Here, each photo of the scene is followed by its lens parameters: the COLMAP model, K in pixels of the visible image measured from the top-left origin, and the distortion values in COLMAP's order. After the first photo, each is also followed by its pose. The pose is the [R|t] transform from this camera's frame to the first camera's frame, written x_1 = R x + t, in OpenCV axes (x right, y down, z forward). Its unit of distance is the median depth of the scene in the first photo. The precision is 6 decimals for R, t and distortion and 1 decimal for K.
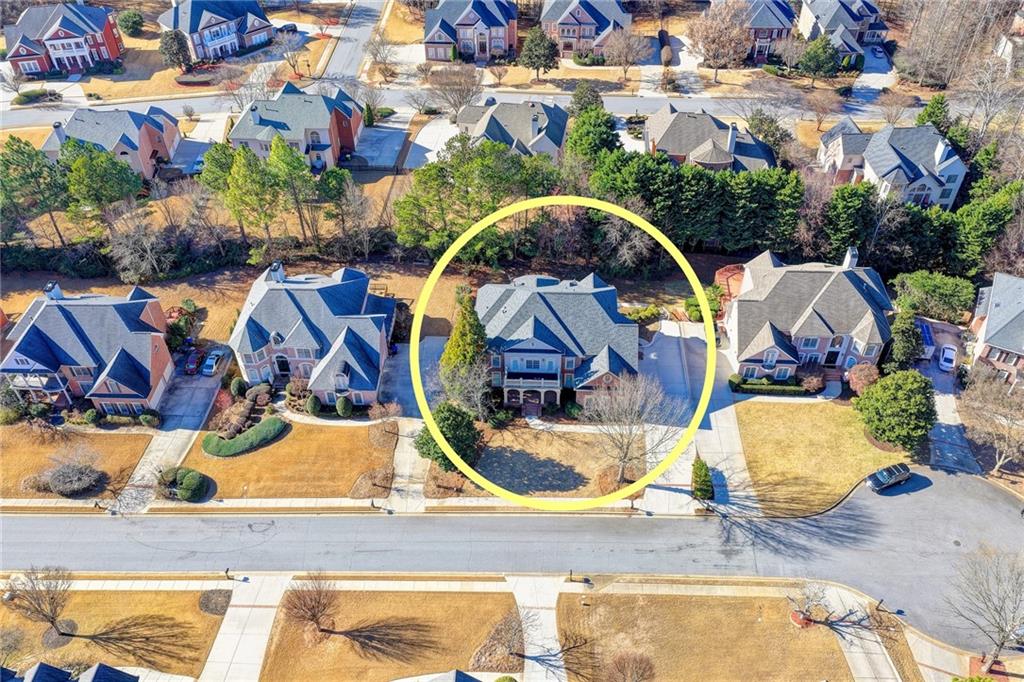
lens RADIAL K [[844.7, 0, 512.2], [0, 844.7, 355.8], [0, 0, 1]] dist [-0.002354, 0.008604]
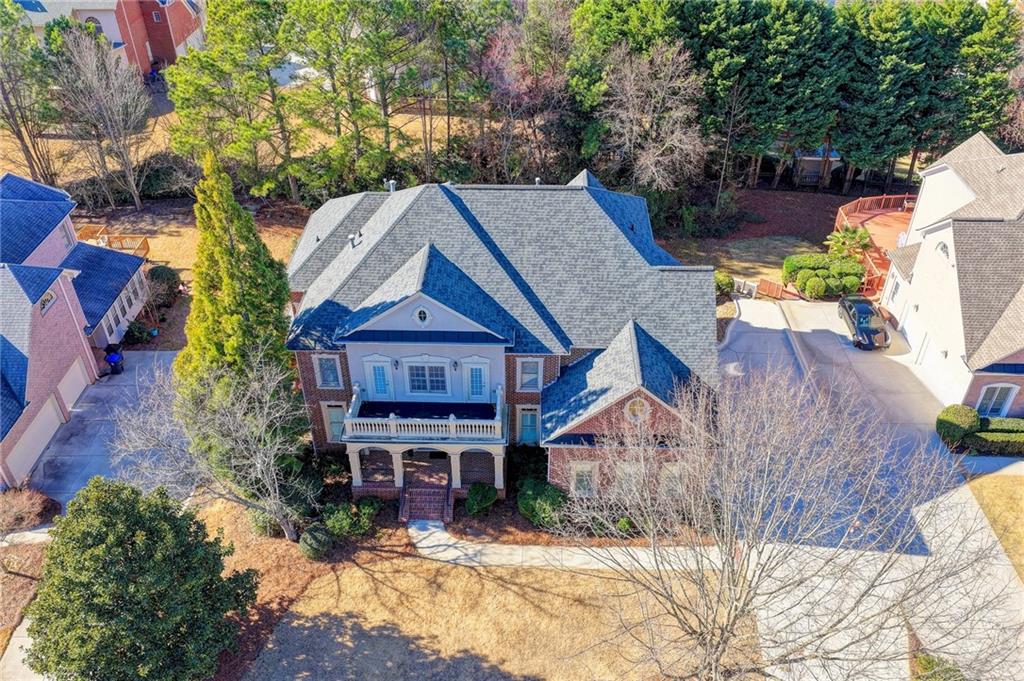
lens RADIAL K [[844.7, 0, 512.2], [0, 844.7, 355.3], [0, 0, 1]] dist [-0.002354, 0.008604]
pose [[0.999754, -0.007496, 0.020895, 0.053281], [0.009740, 0.993943, -0.109464, 0.040579], [-0.019948, 0.109640, 0.993771, 0.635766]]
